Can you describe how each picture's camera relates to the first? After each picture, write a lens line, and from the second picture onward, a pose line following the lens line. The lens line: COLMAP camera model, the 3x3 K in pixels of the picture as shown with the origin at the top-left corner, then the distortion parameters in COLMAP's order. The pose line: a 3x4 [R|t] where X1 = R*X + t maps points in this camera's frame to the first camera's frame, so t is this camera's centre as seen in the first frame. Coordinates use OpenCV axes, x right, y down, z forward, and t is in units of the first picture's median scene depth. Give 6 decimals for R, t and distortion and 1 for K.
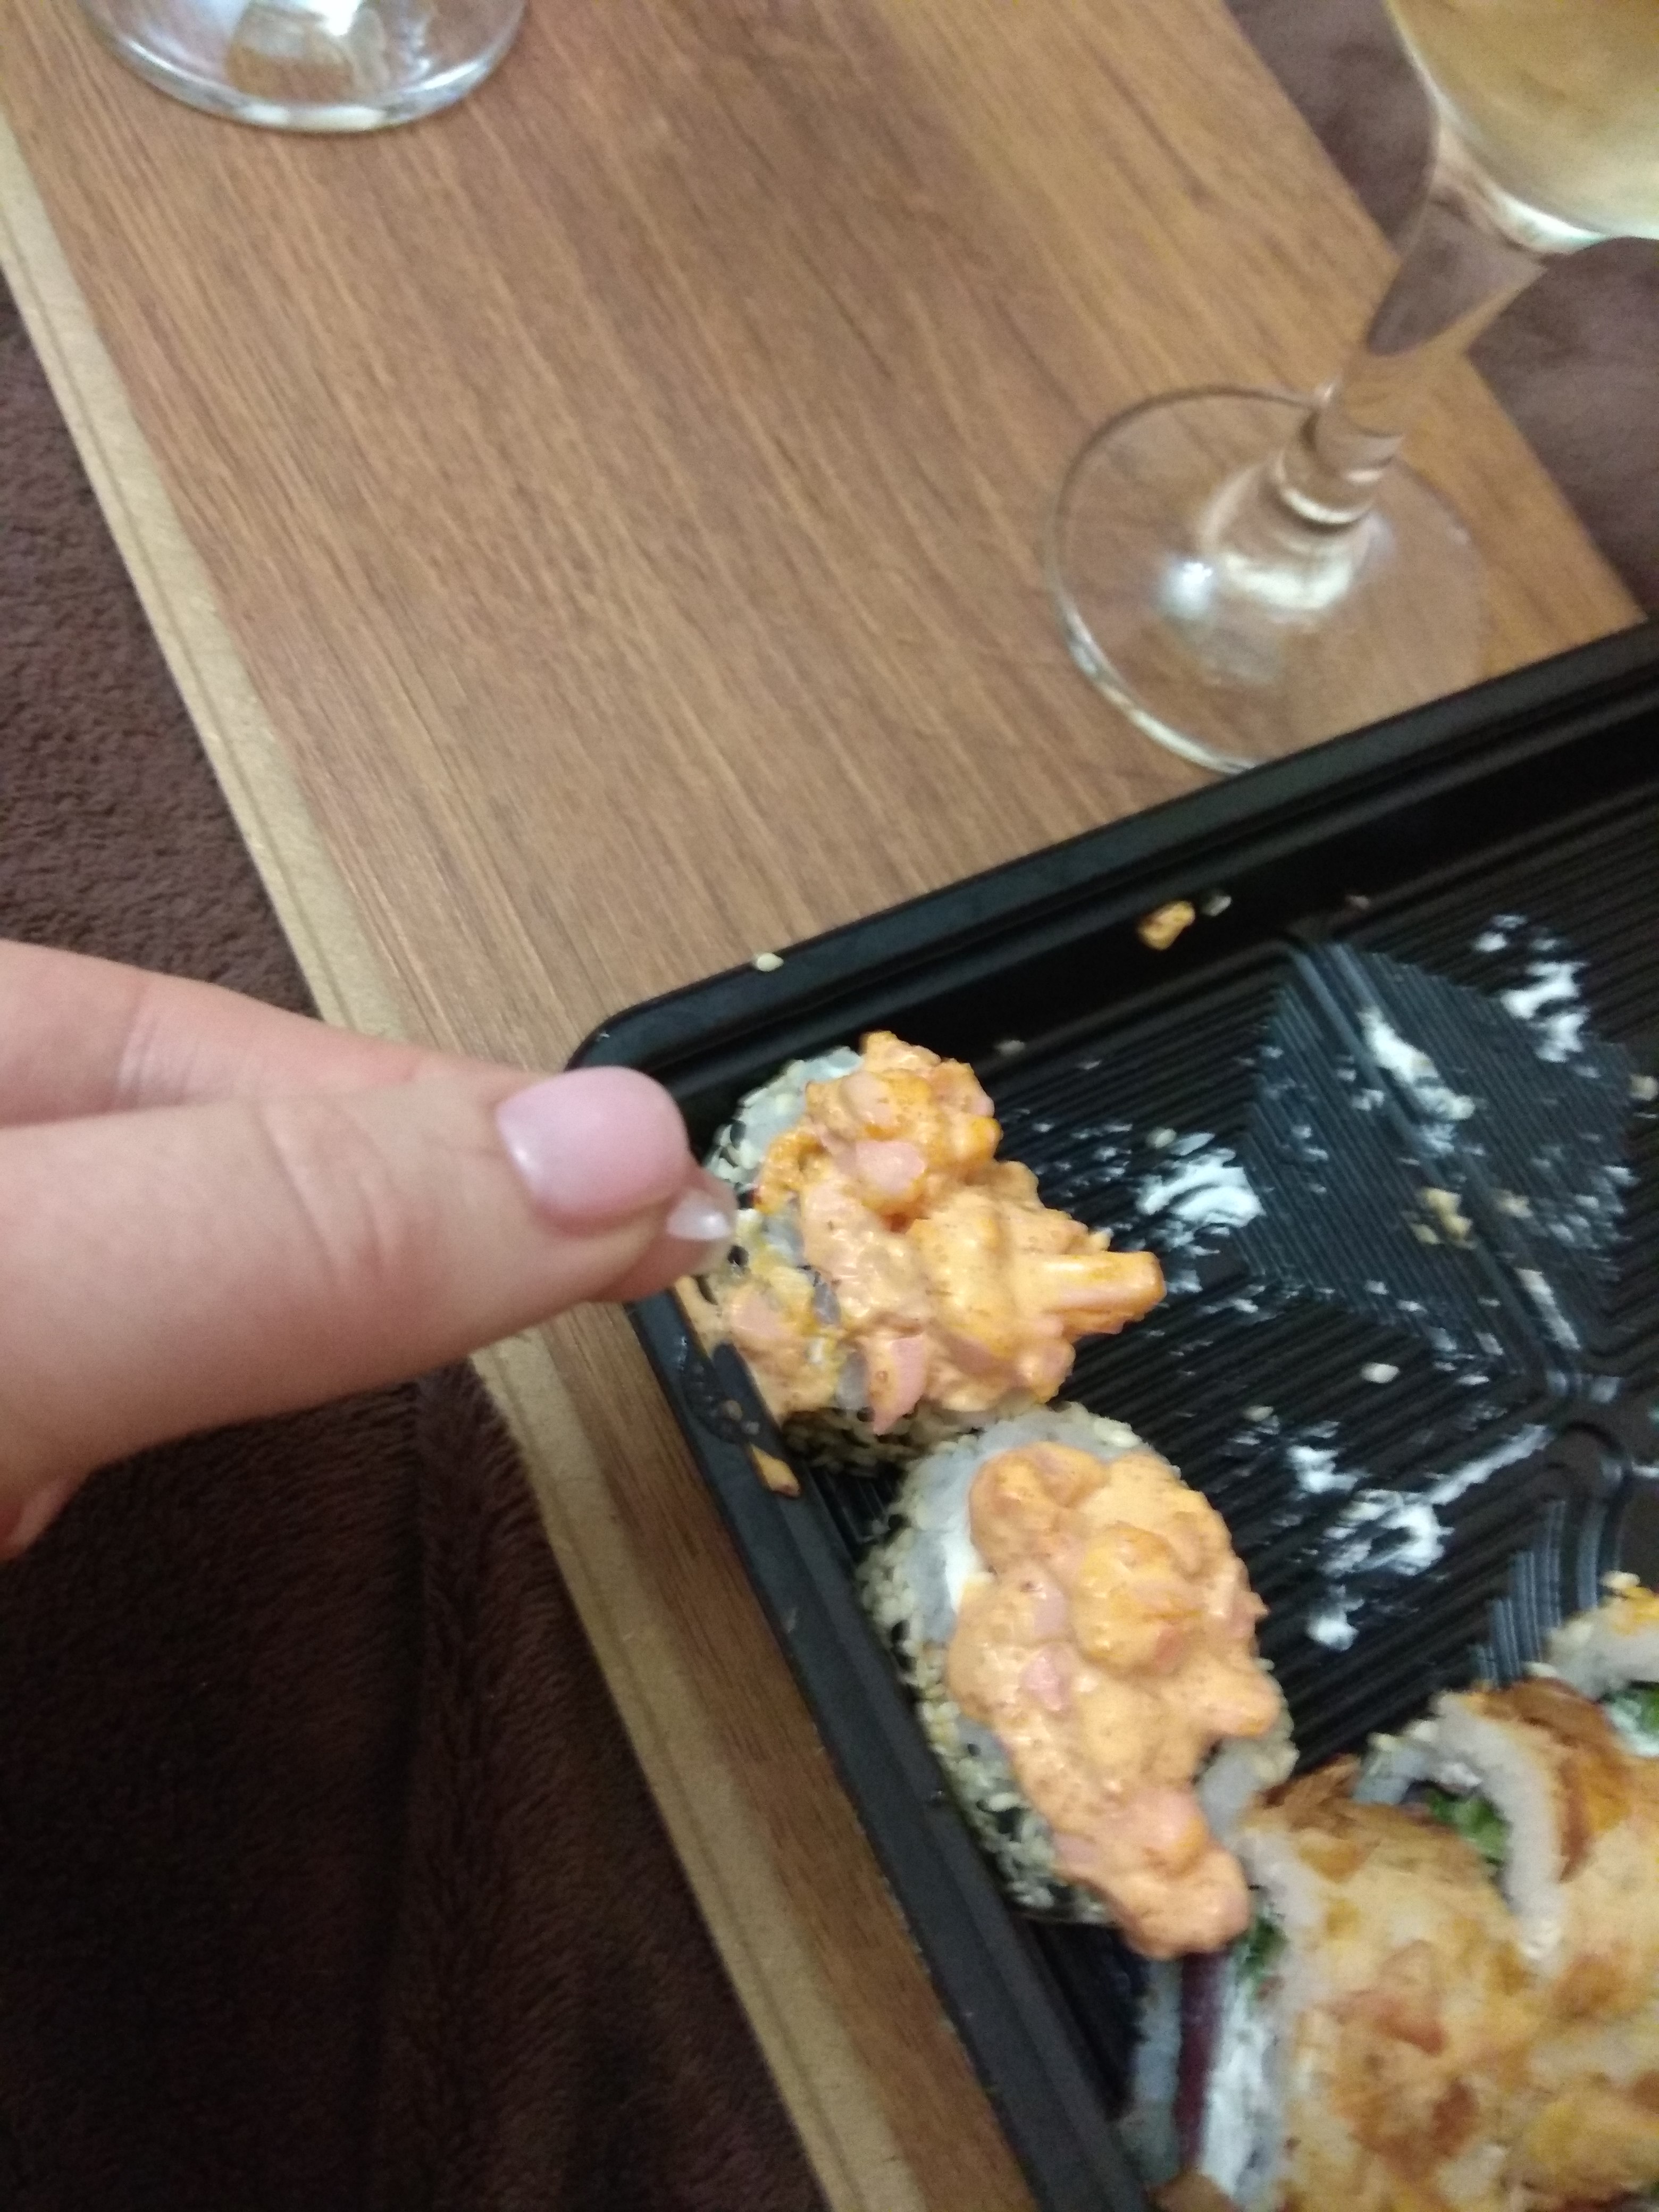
lens RADIAL K [[1682.0, 0, 829.5], [0, 1682.0, 1106.0], [0, 0, 1]] dist [0.073834, -0.145194]
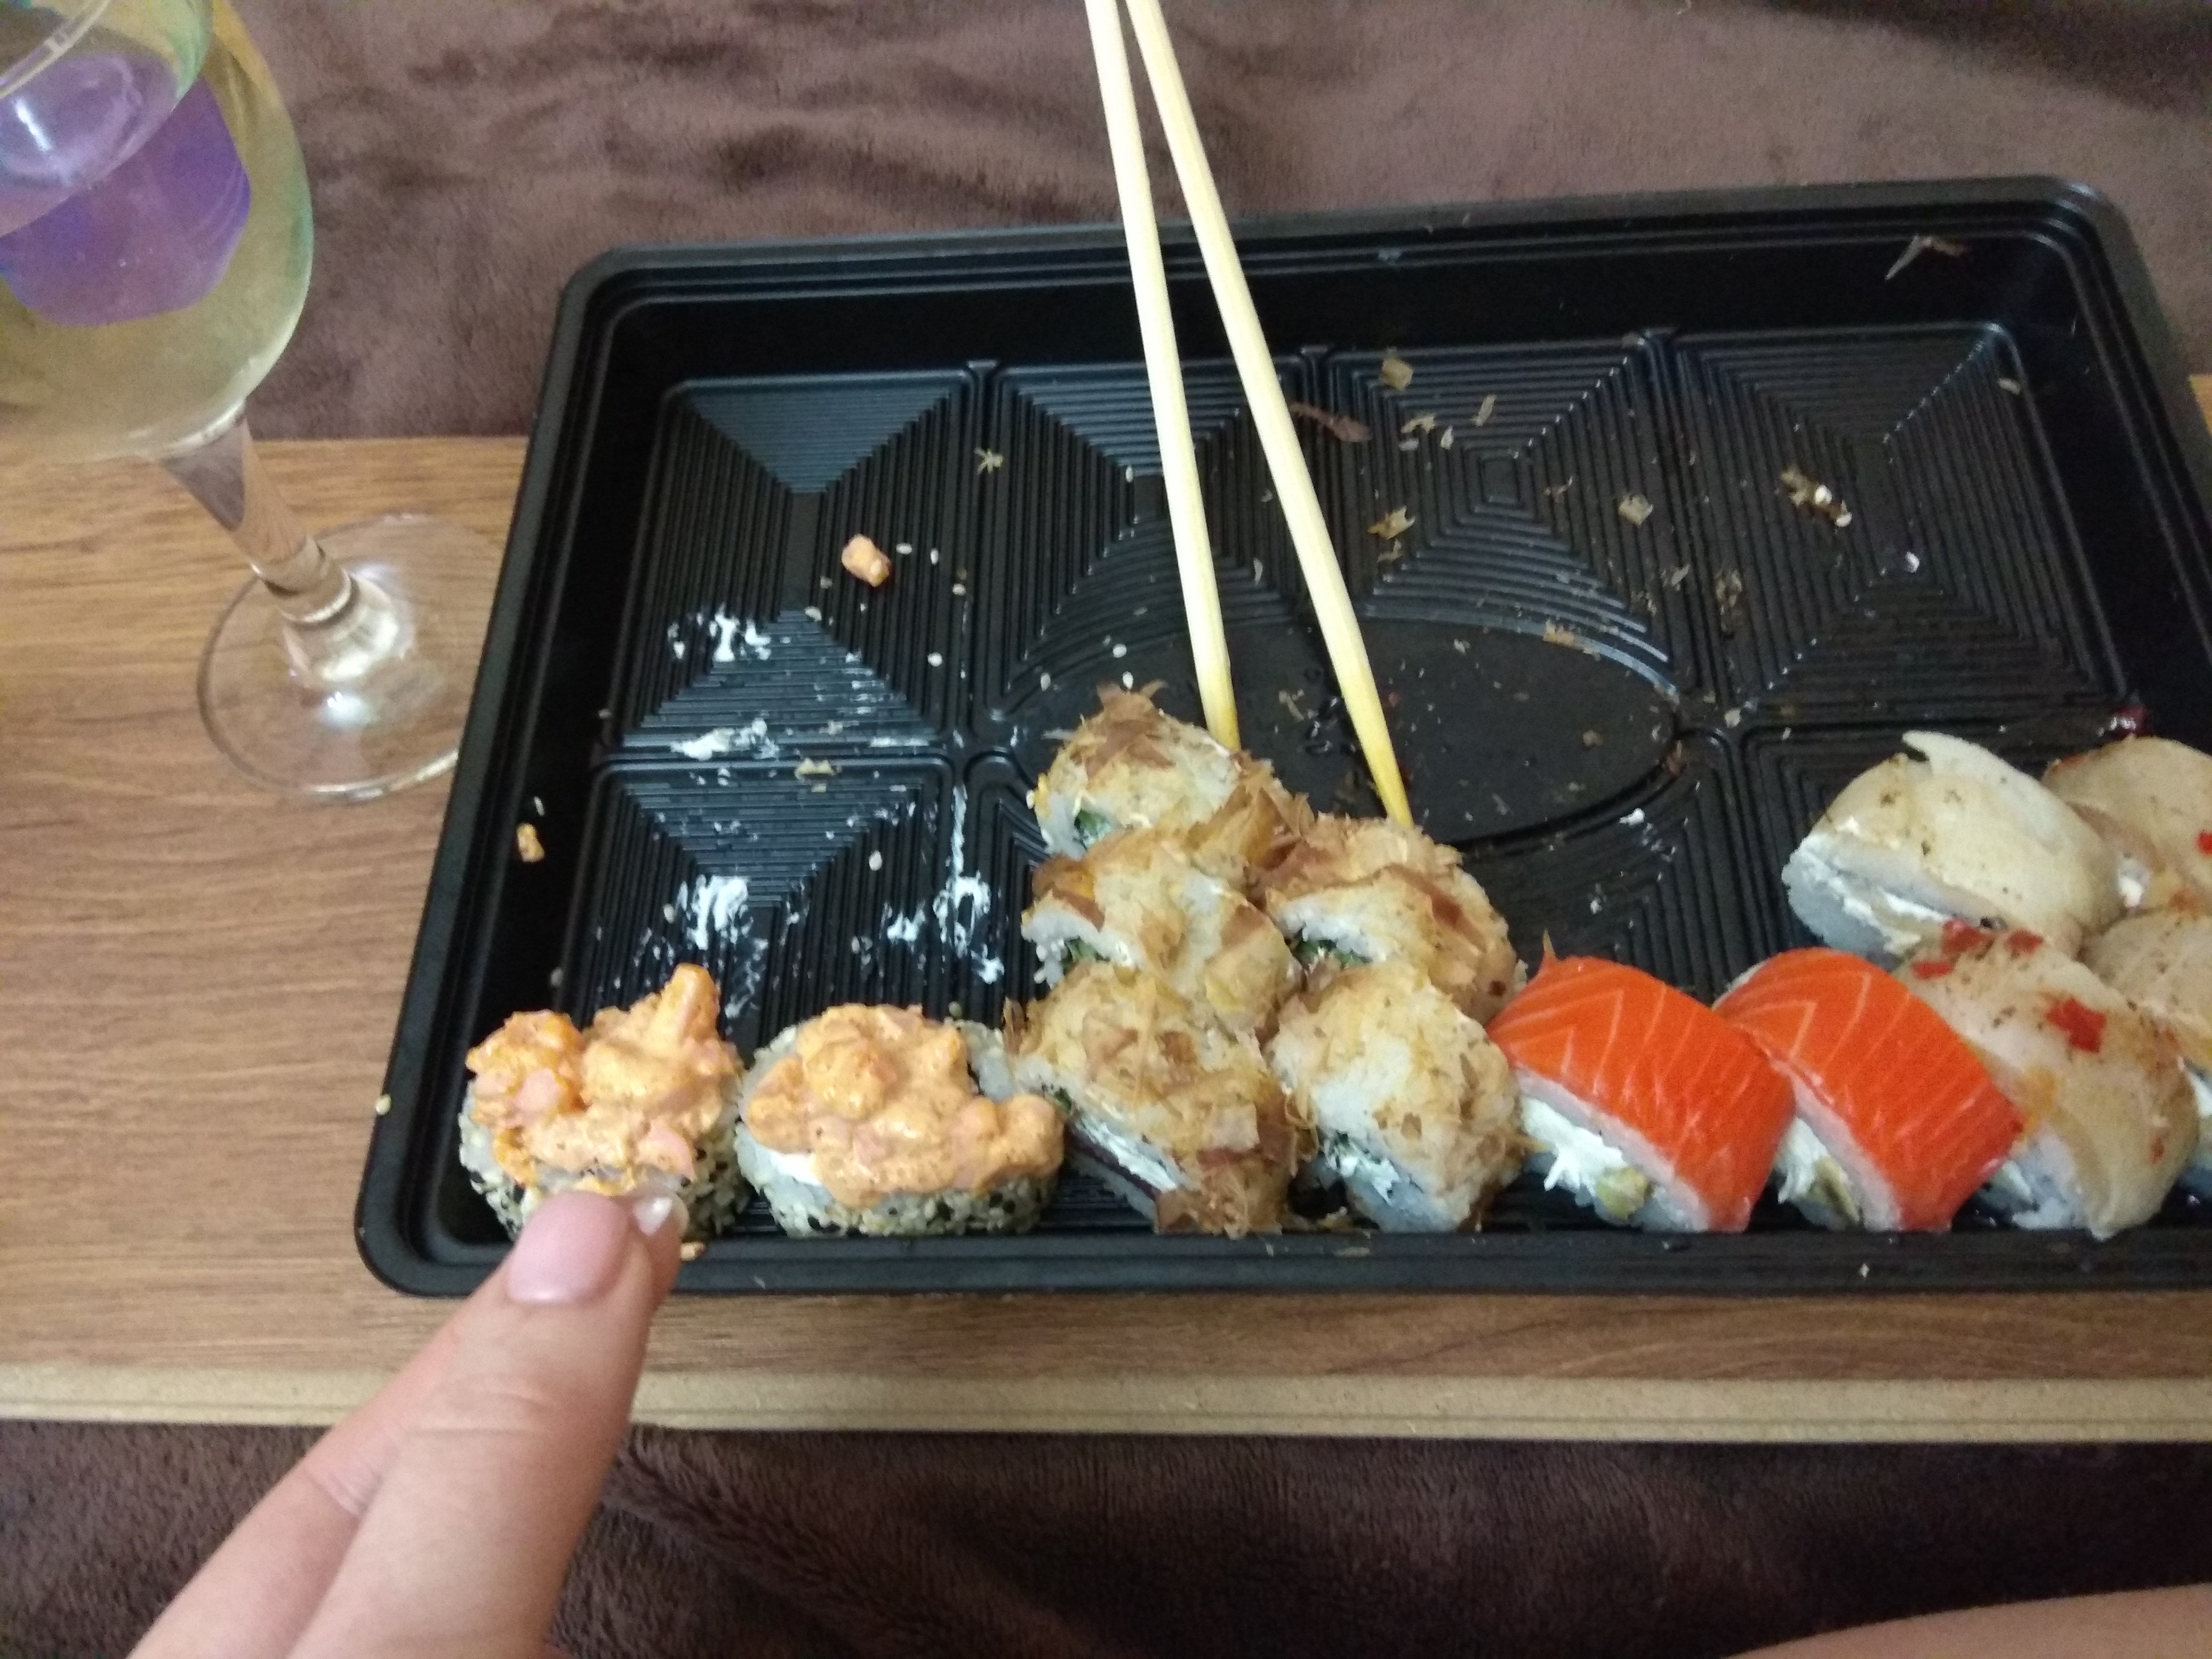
lens RADIAL K [[1682.0, 0, 1106.0], [0, 1682.0, 829.5], [0, 0, 1]] dist [0.073834, -0.145194]
pose [[0.441107, -0.864956, 0.239325, 0.080552], [0.878585, 0.470591, 0.081441, 0.201213], [-0.183067, 0.174343, 0.967518, -0.494837]]
